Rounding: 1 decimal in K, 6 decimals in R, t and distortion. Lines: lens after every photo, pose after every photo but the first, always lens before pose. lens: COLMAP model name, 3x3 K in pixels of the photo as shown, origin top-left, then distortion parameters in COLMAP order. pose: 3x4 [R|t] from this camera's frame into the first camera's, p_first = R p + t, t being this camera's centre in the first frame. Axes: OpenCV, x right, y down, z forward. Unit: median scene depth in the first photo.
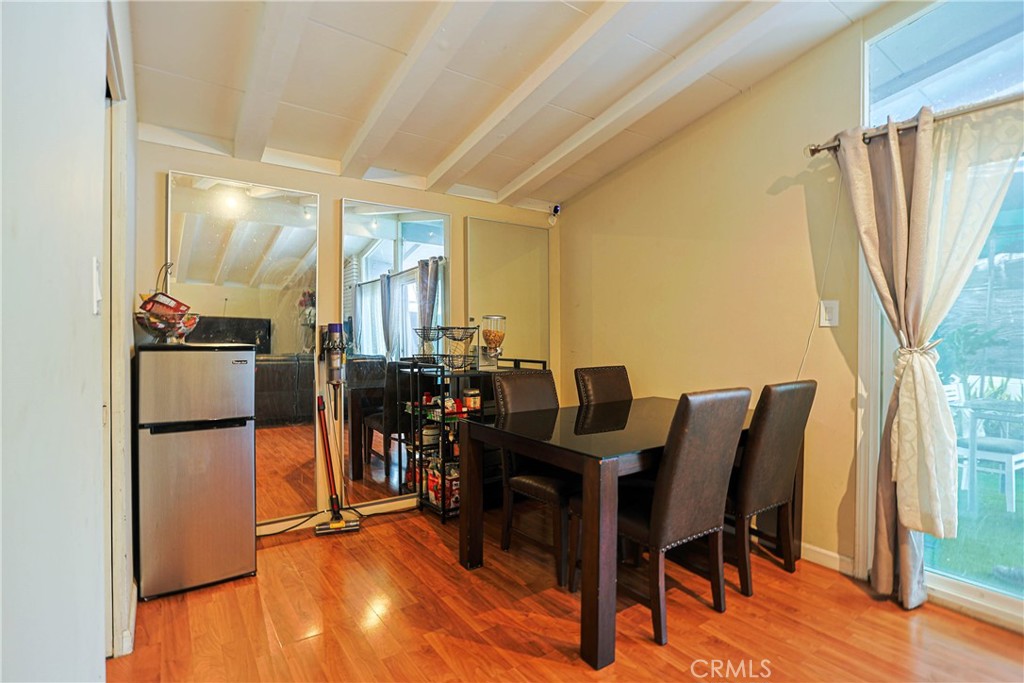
lens RADIAL K [[505.5, 0, 512.0], [0, 505.5, 341.5], [0, 0, 1]] dist [-0.051549, 0.027445]
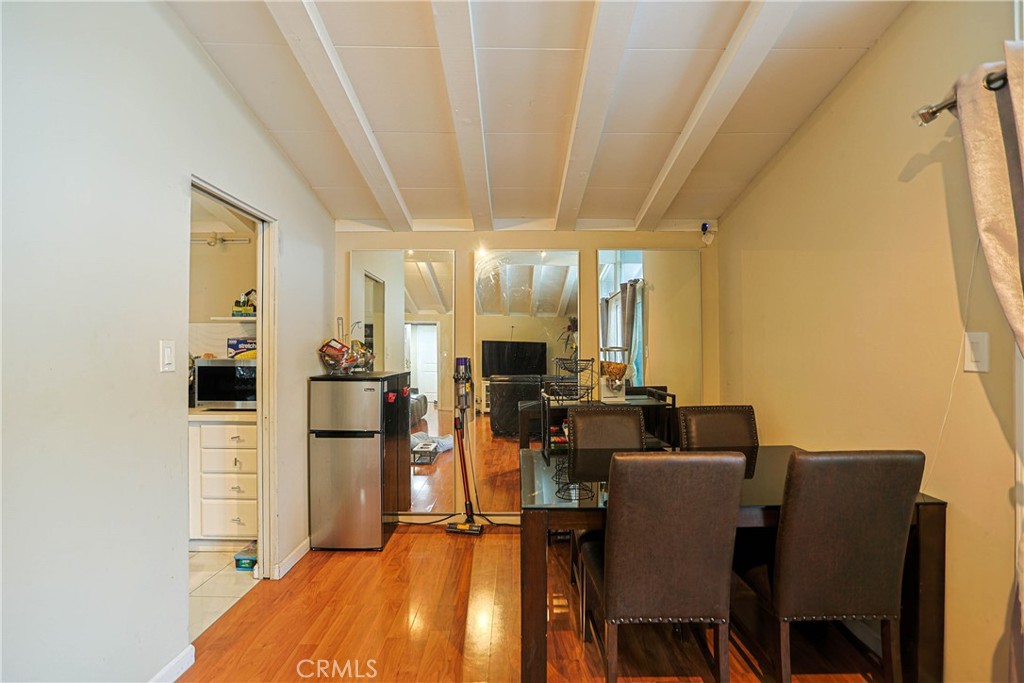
lens RADIAL K [[495.0, 0, 504.1], [0, 495.0, 350.6], [0, 0, 1]] dist [-0.058677, 0.026119]
pose [[0.816154, -0.003626, -0.577823, 0.452899], [-0.001895, 0.999958, -0.008952, -0.046413], [0.577831, 0.008401, 0.816113, 0.110356]]
